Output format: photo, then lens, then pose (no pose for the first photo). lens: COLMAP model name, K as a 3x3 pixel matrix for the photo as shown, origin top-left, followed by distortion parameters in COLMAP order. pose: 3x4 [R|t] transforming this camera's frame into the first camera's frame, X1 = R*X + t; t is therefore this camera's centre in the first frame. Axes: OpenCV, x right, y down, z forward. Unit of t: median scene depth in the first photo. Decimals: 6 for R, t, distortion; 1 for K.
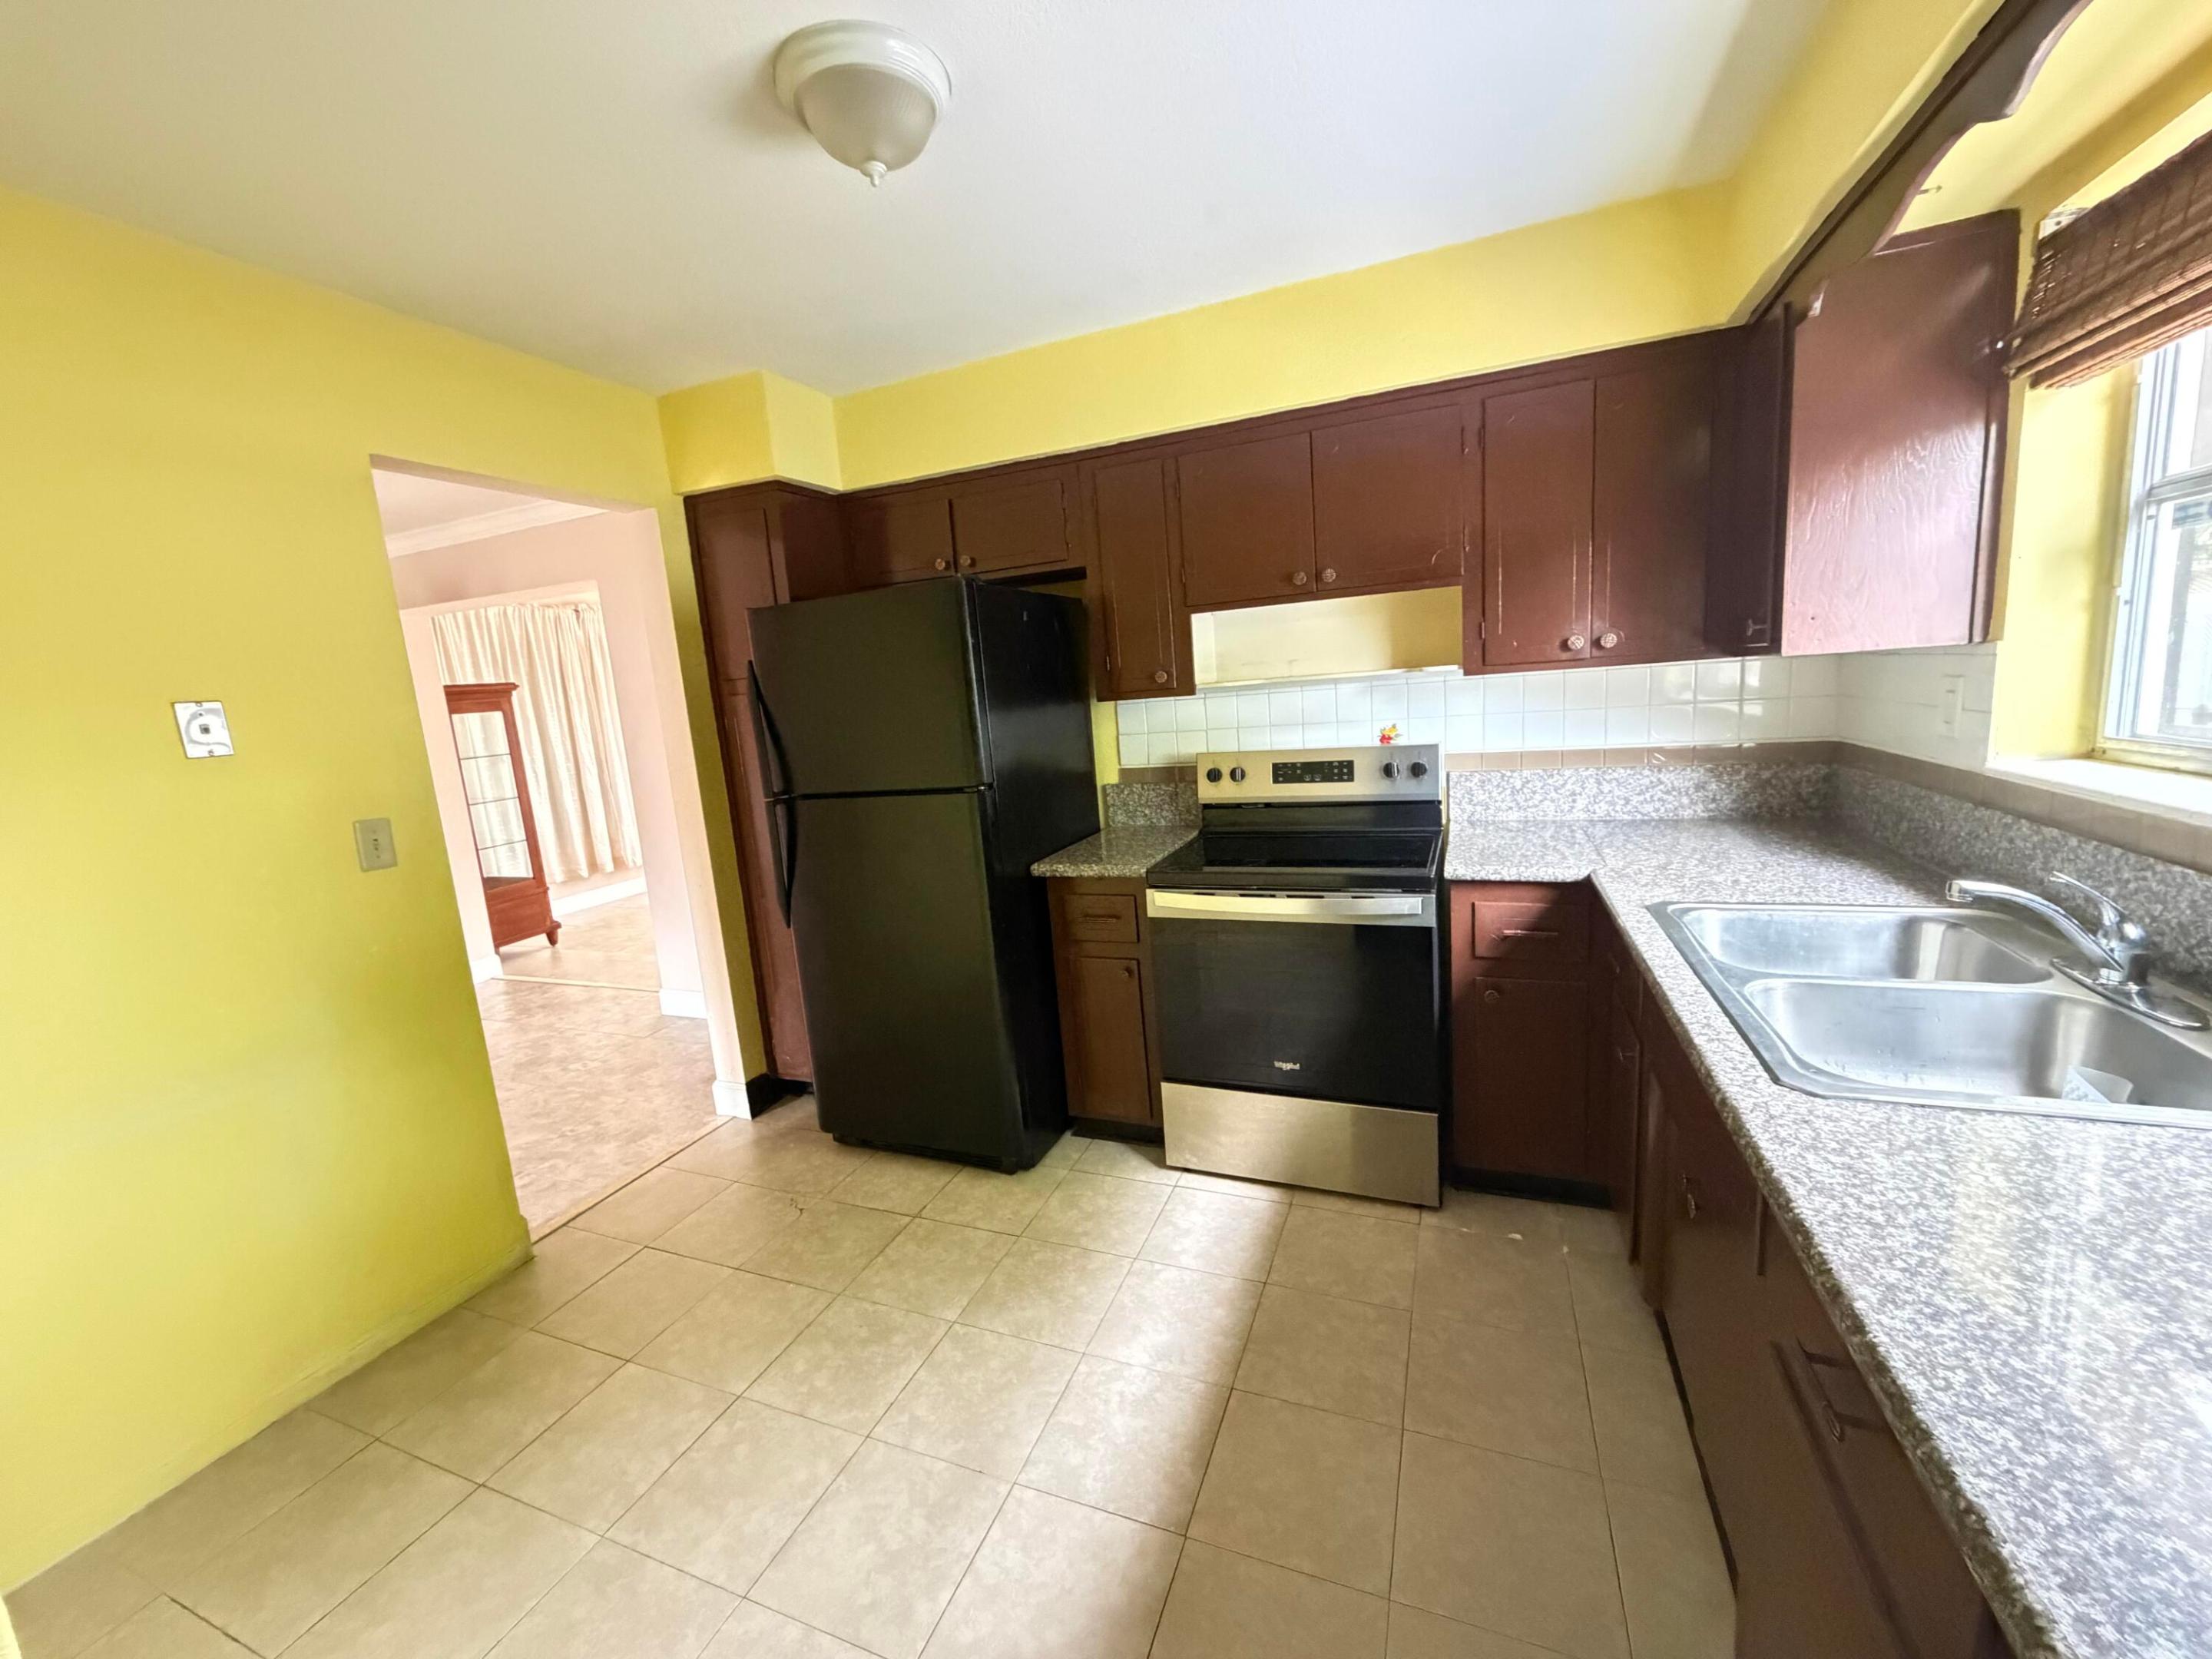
lens RADIAL K [[880.0, 0, 1100.8], [0, 880.0, 830.4], [0, 0, 1]] dist [-0.004525, 0.000281]
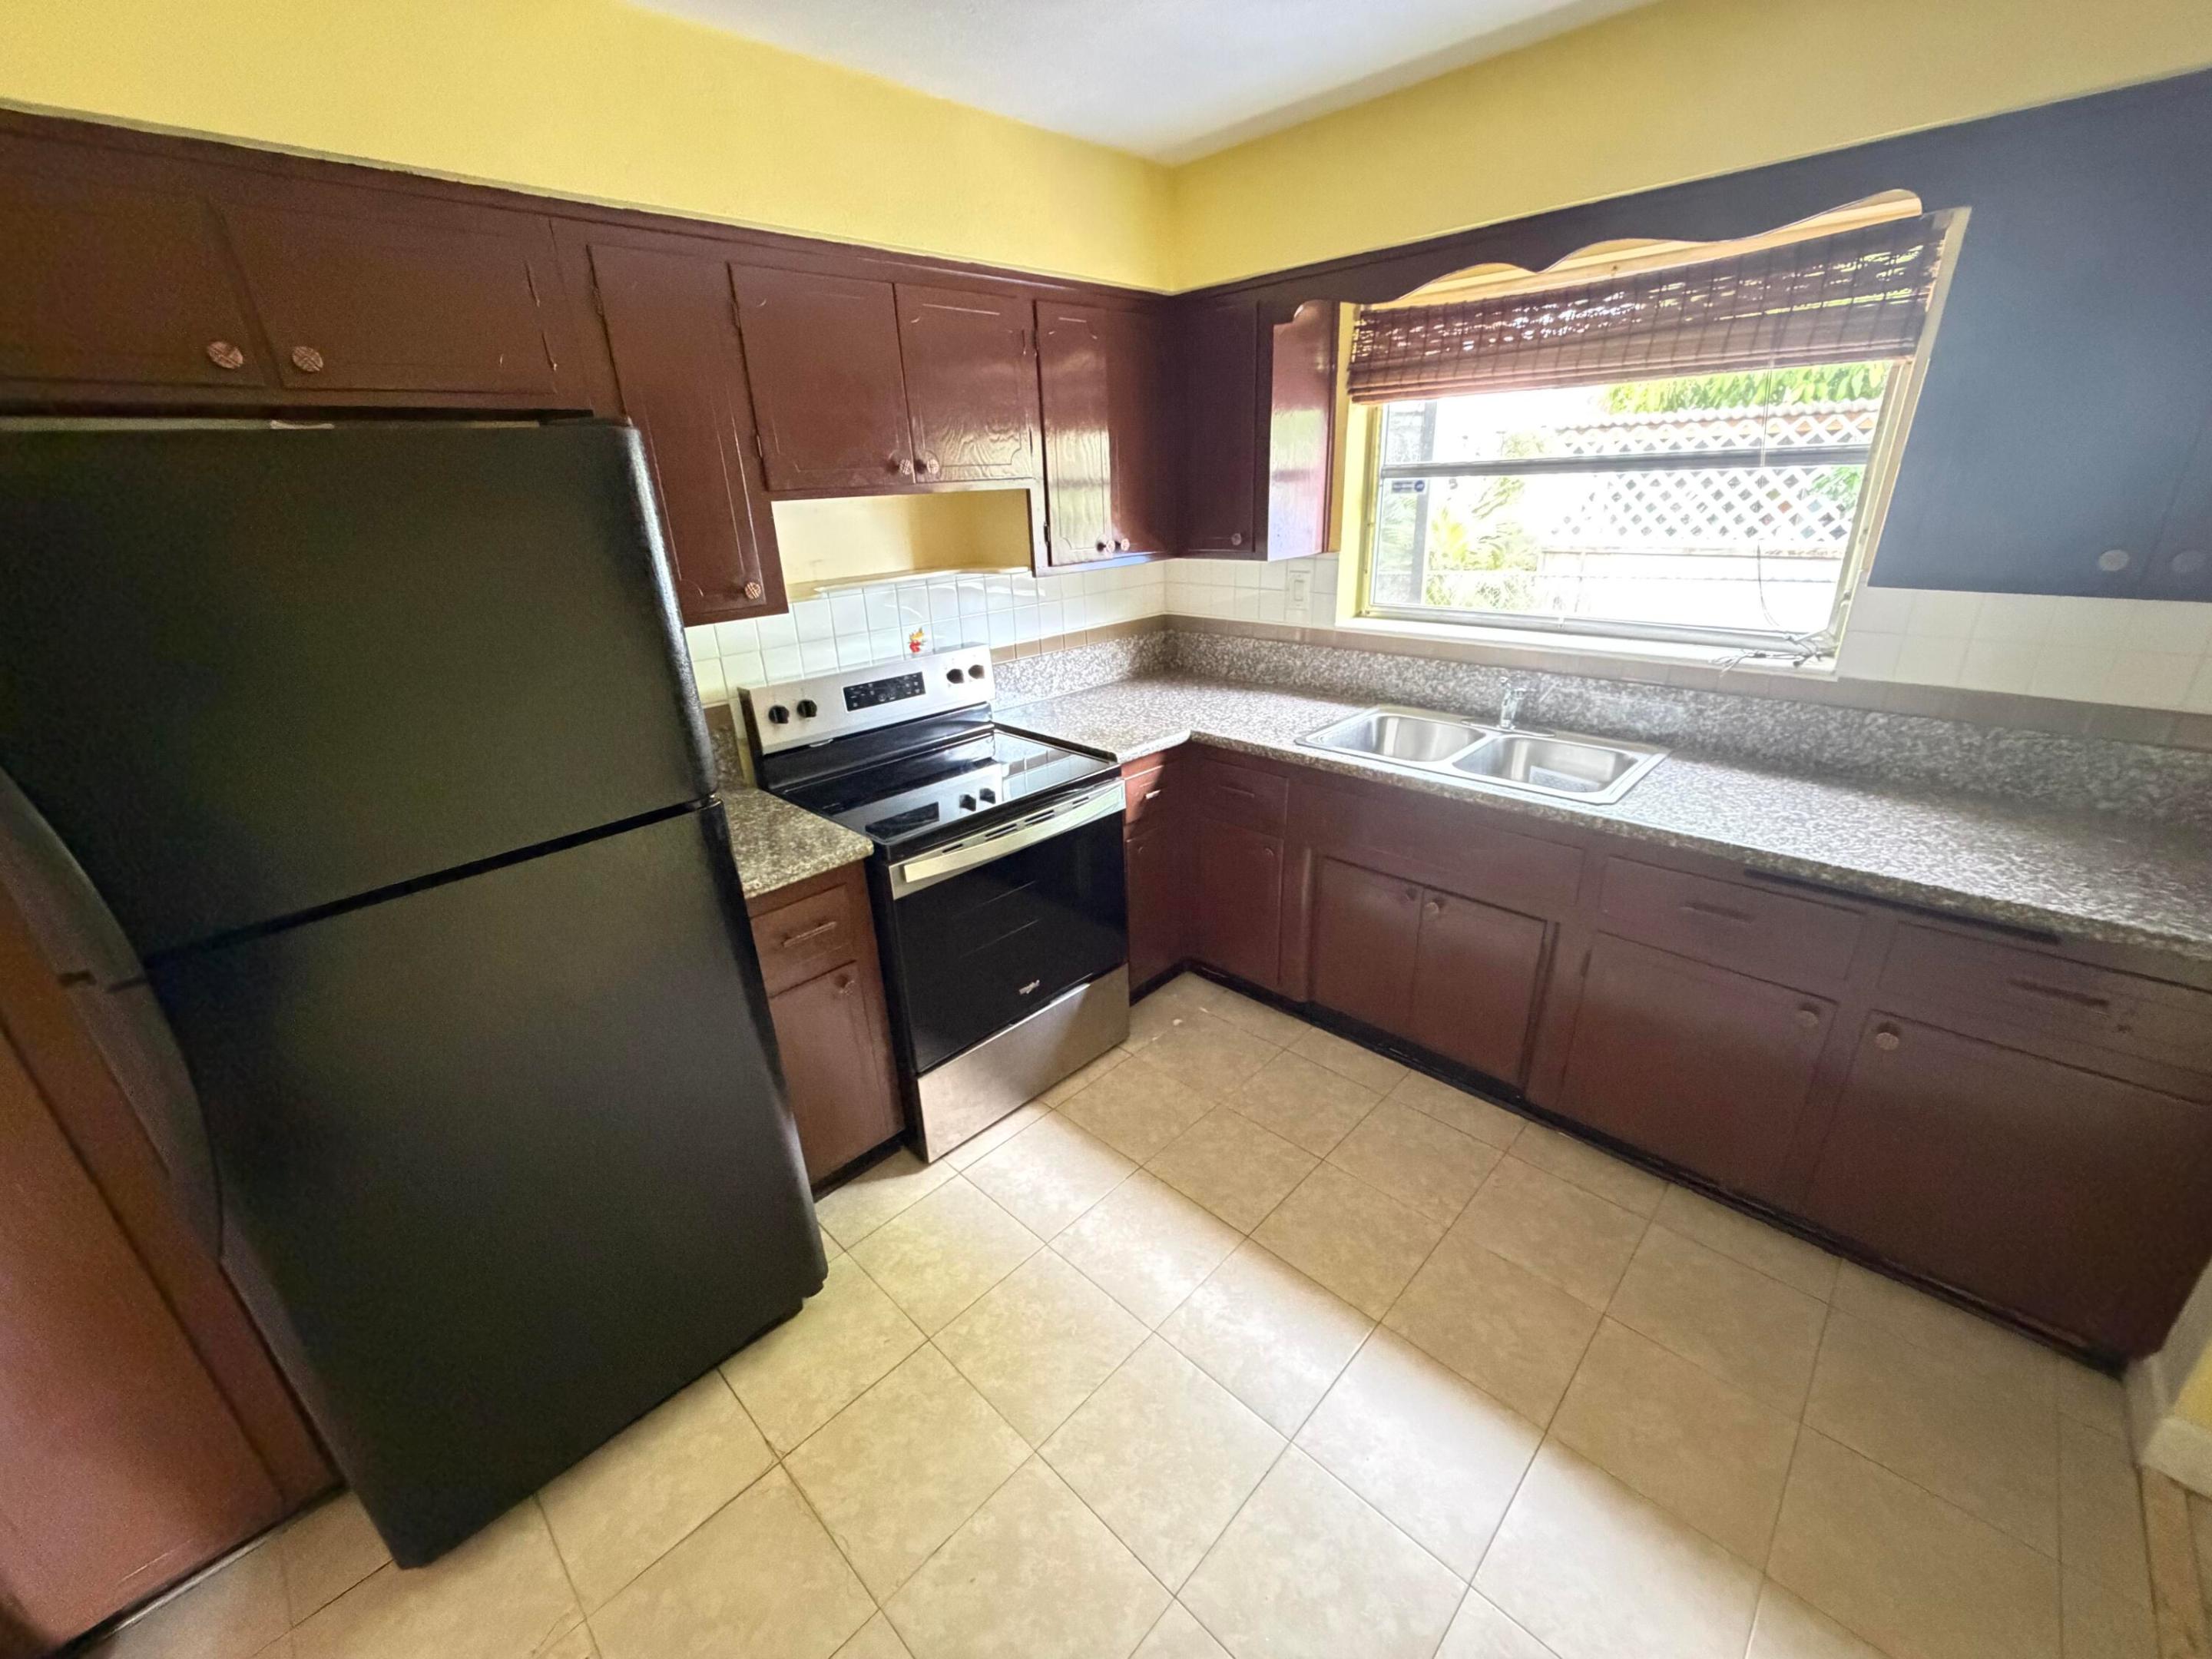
lens RADIAL K [[880.0, 0, 1105.5], [0, 880.0, 823.3], [0, 0, 1]] dist [-0.004525, 0.000281]
pose [[0.377334, -0.283172, 0.881721, -0.526164], [0.162652, 0.957568, 0.237923, -0.119788], [-0.911682, 0.053637, 0.407382, 0.461196]]
